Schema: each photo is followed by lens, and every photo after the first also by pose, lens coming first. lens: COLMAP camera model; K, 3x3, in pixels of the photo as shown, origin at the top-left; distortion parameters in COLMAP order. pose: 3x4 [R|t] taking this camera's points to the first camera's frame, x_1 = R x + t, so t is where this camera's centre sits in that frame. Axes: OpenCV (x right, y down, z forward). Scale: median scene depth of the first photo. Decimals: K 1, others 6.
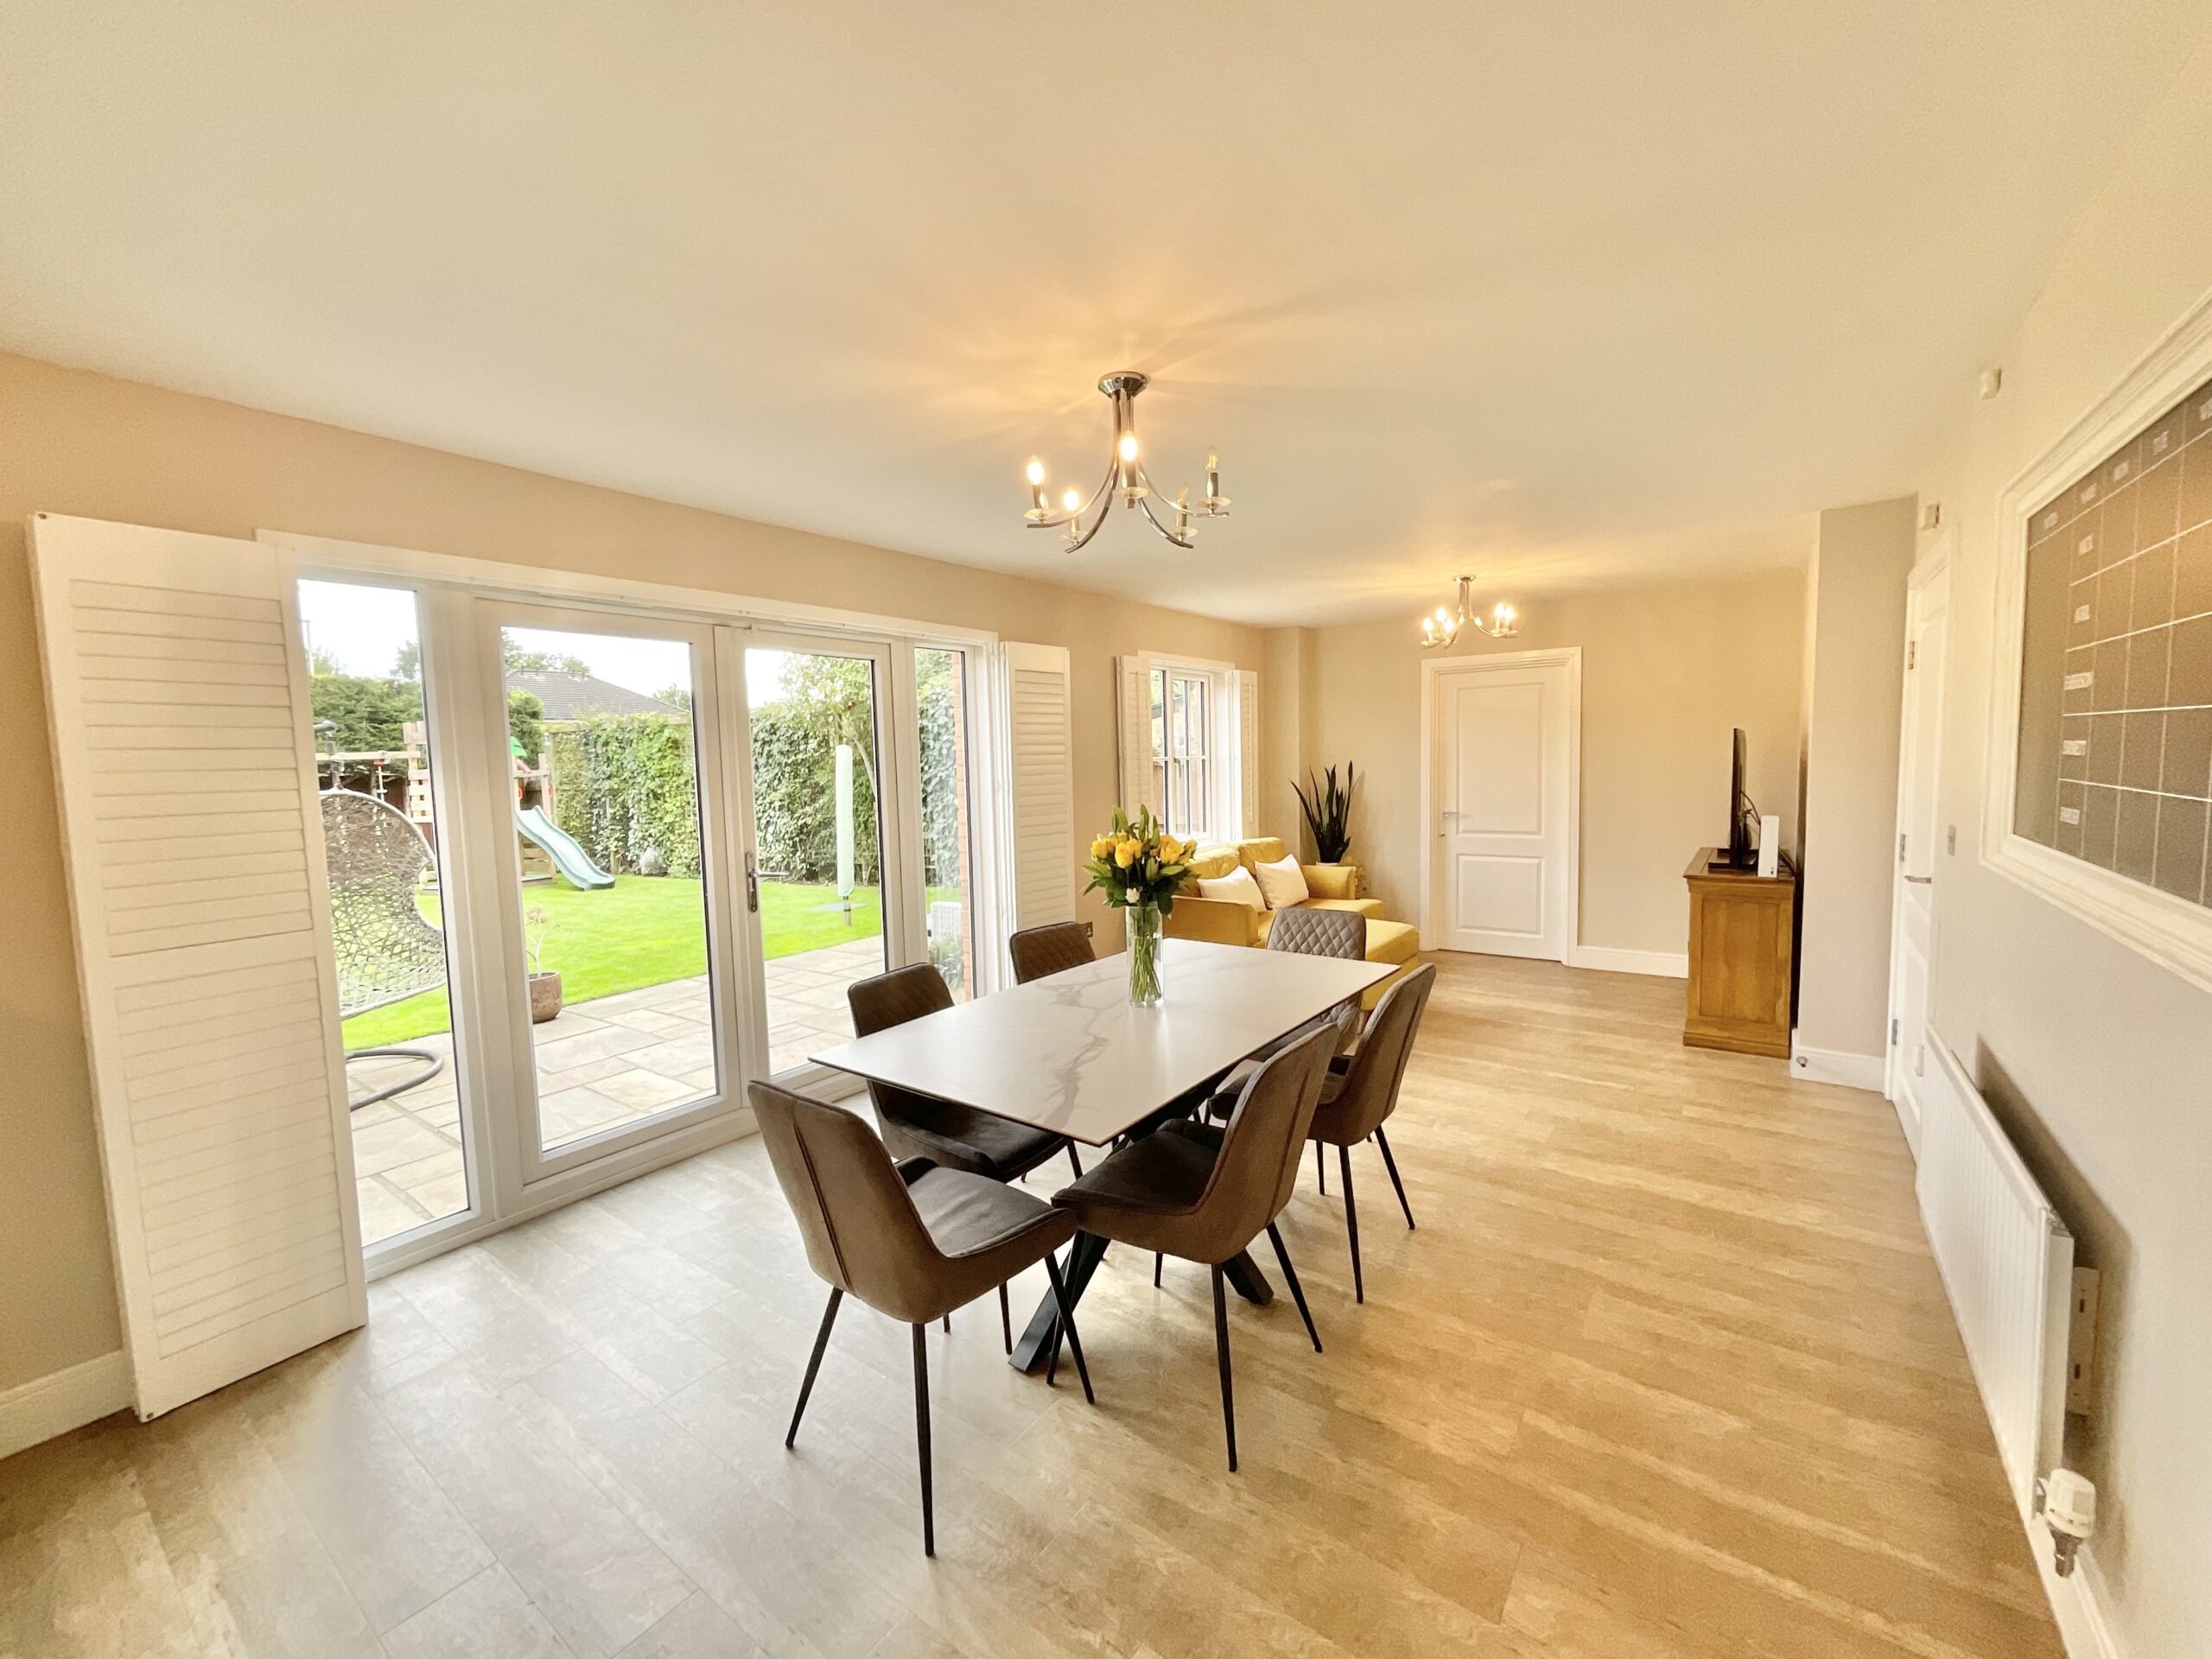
lens RADIAL K [[896.9, 0, 1103.7], [0, 896.9, 831.4], [0, 0, 1]] dist [-0.002453, -0.000140]
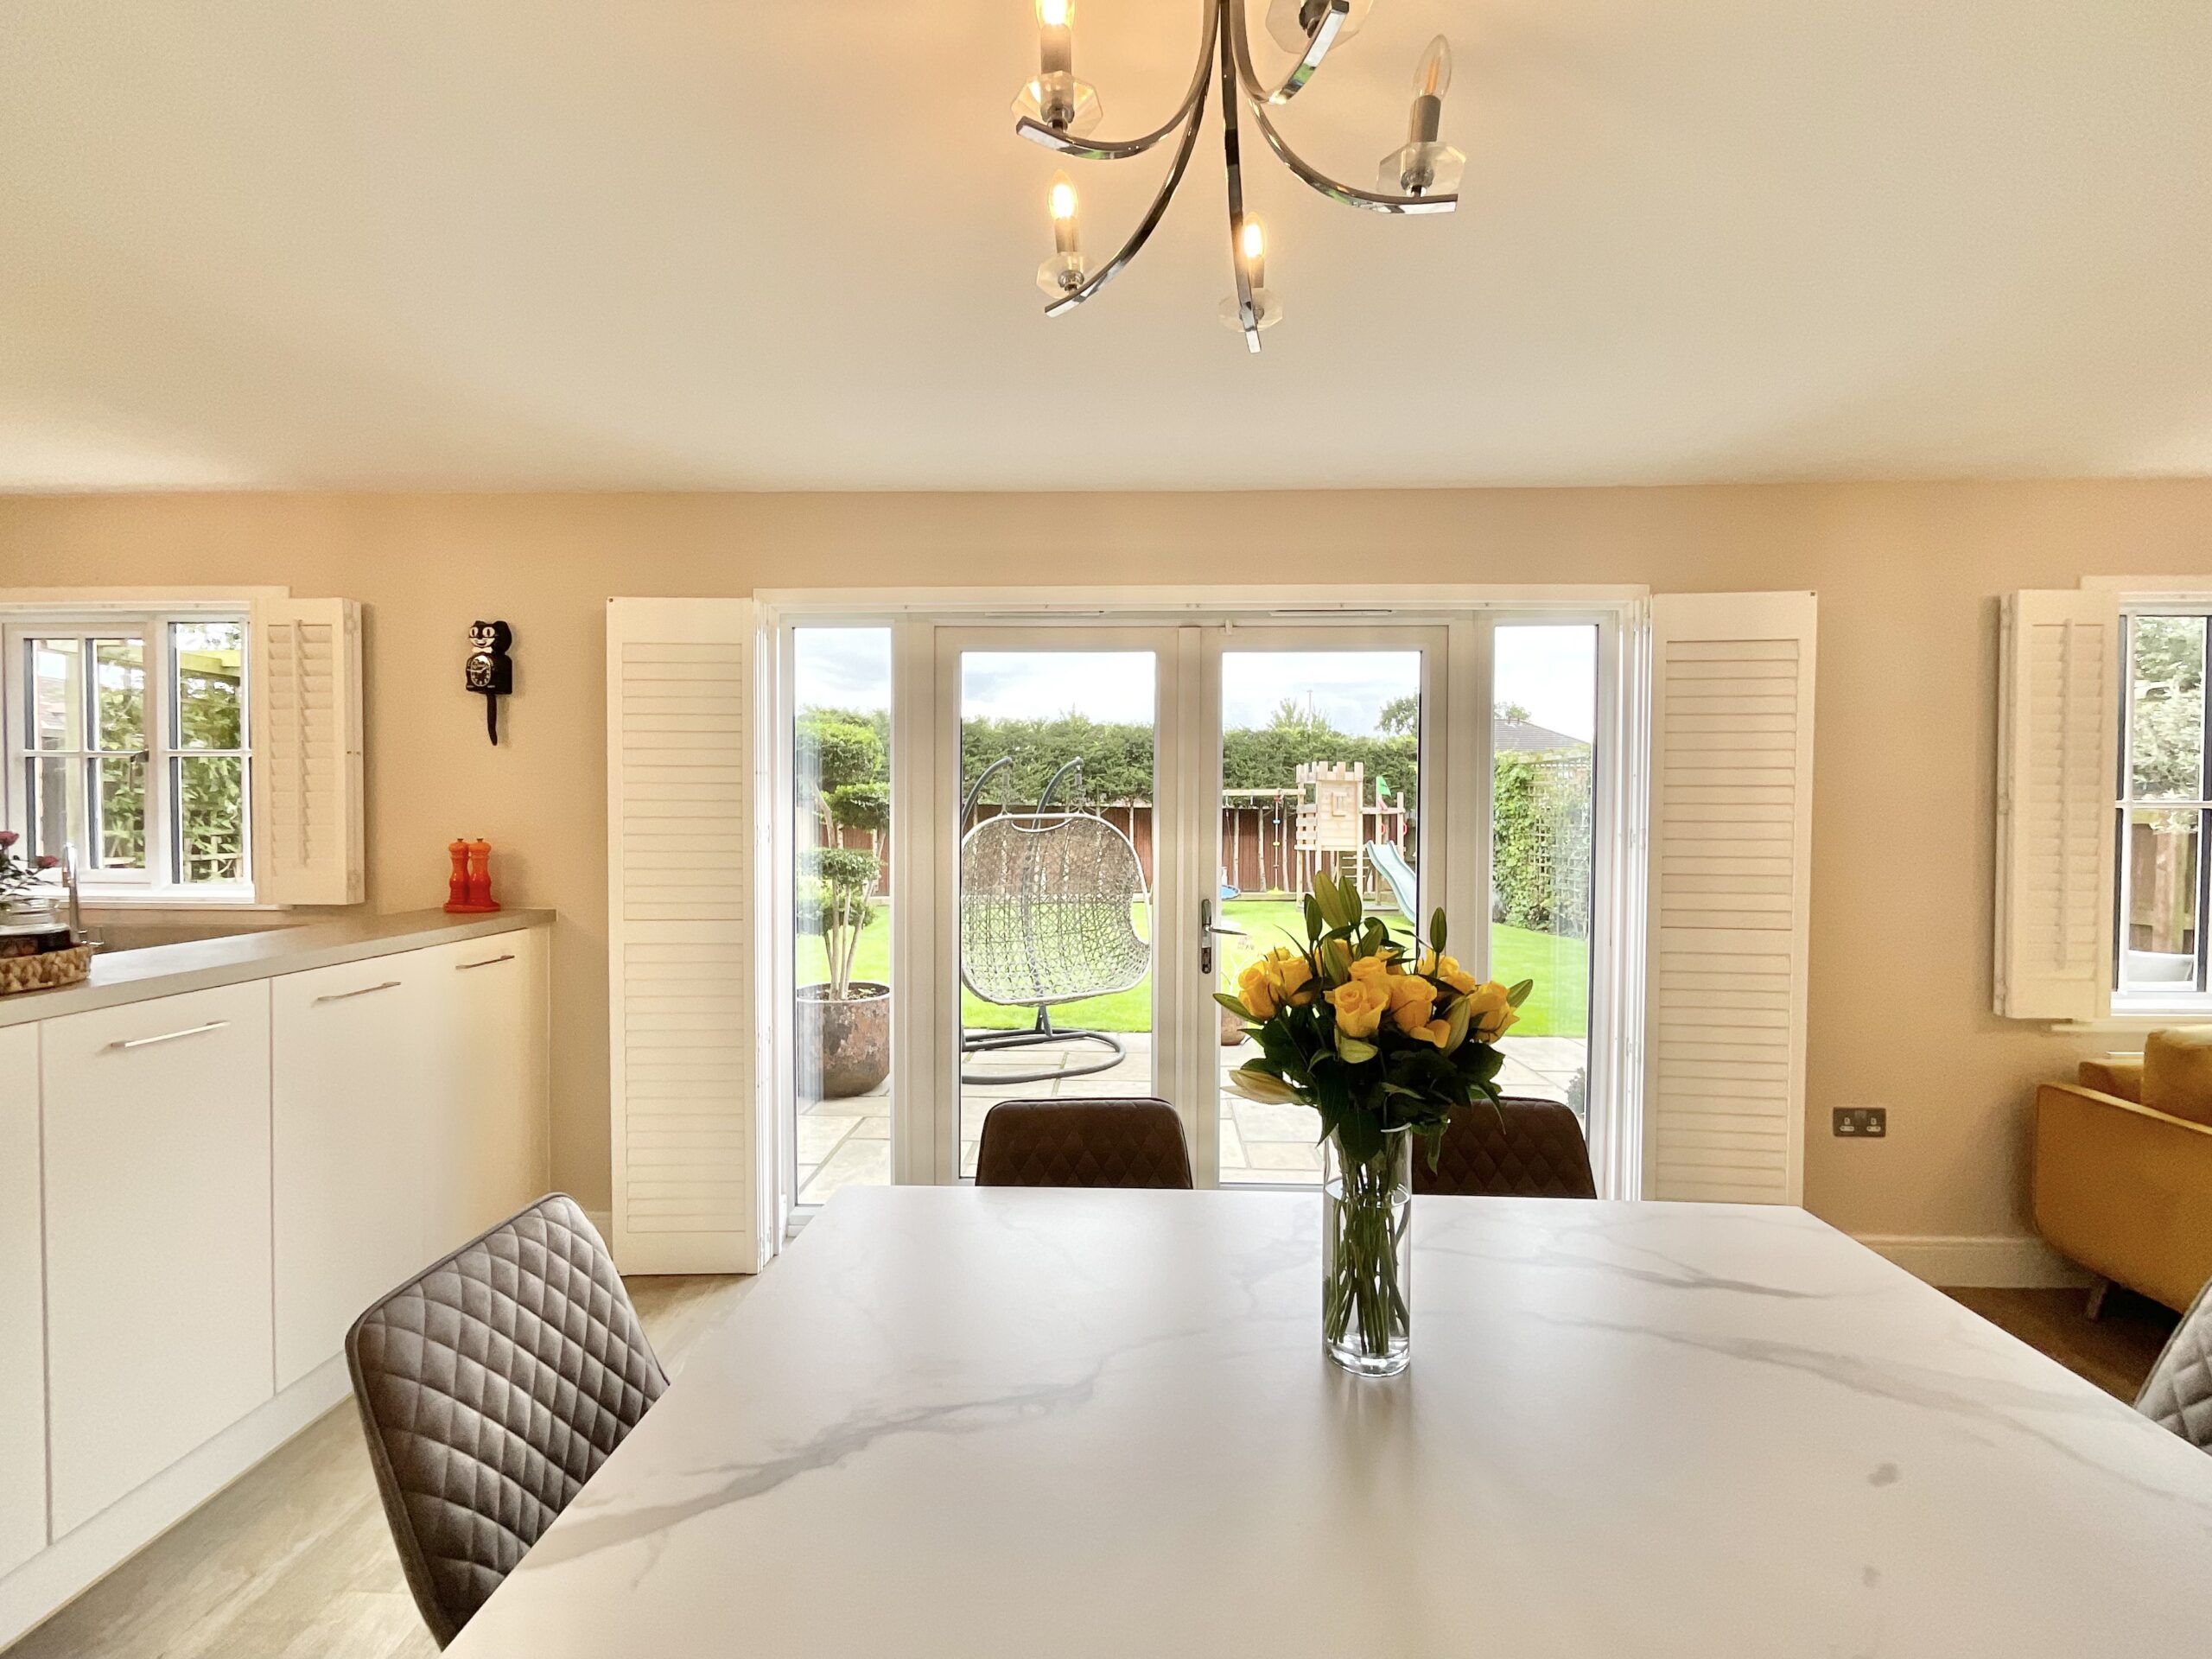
lens RADIAL K [[896.9, 0, 1103.7], [0, 896.9, 831.4], [0, 0, 1]] dist [-0.002453, -0.000140]
pose [[0.560629, 0.045412, -0.826821, 0.165968], [-0.085931, 0.996295, -0.003546, -0.020670], [0.823596, 0.073038, 0.562454, 0.342080]]
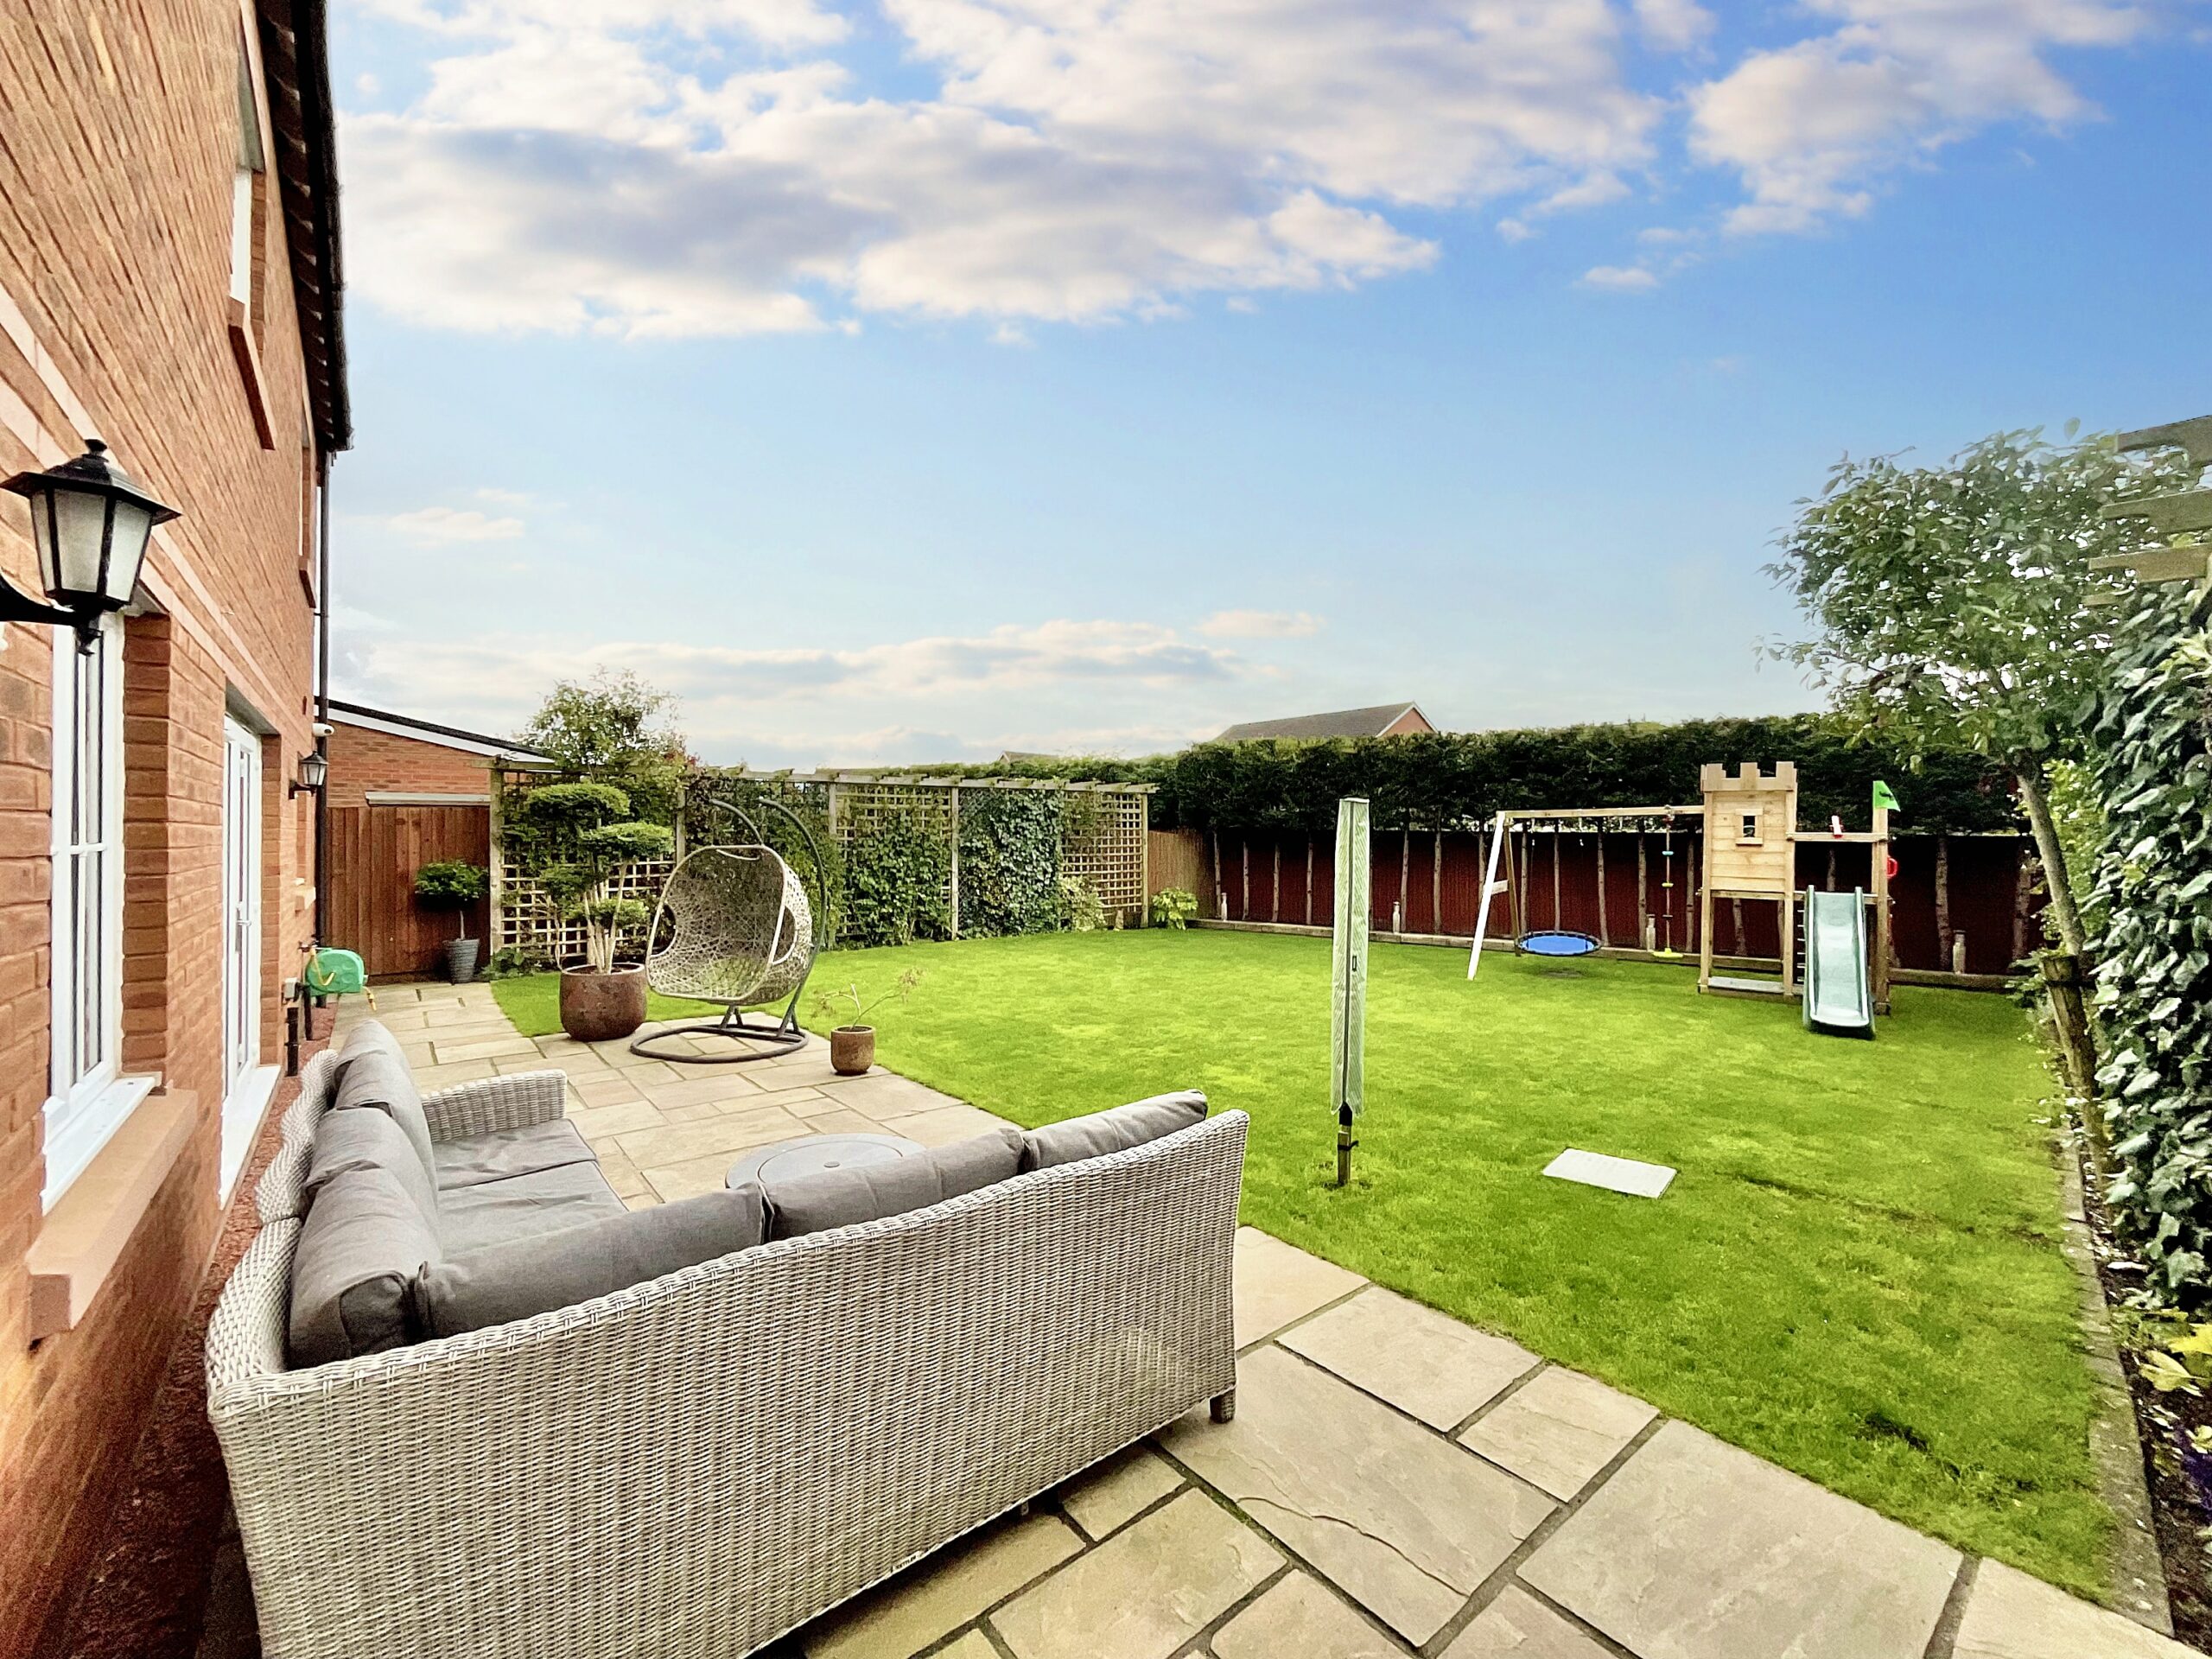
lens RADIAL K [[899.8, 0, 1102.3], [0, 899.8, 831.6], [0, 0, 1]] dist [-0.001051, -0.000261]
pose [[-0.256416, 0.023324, -0.966285, 0.378796], [-0.071996, 0.996471, 0.043157, -0.168133], [0.963881, 0.080635, -0.253832, 1.874771]]
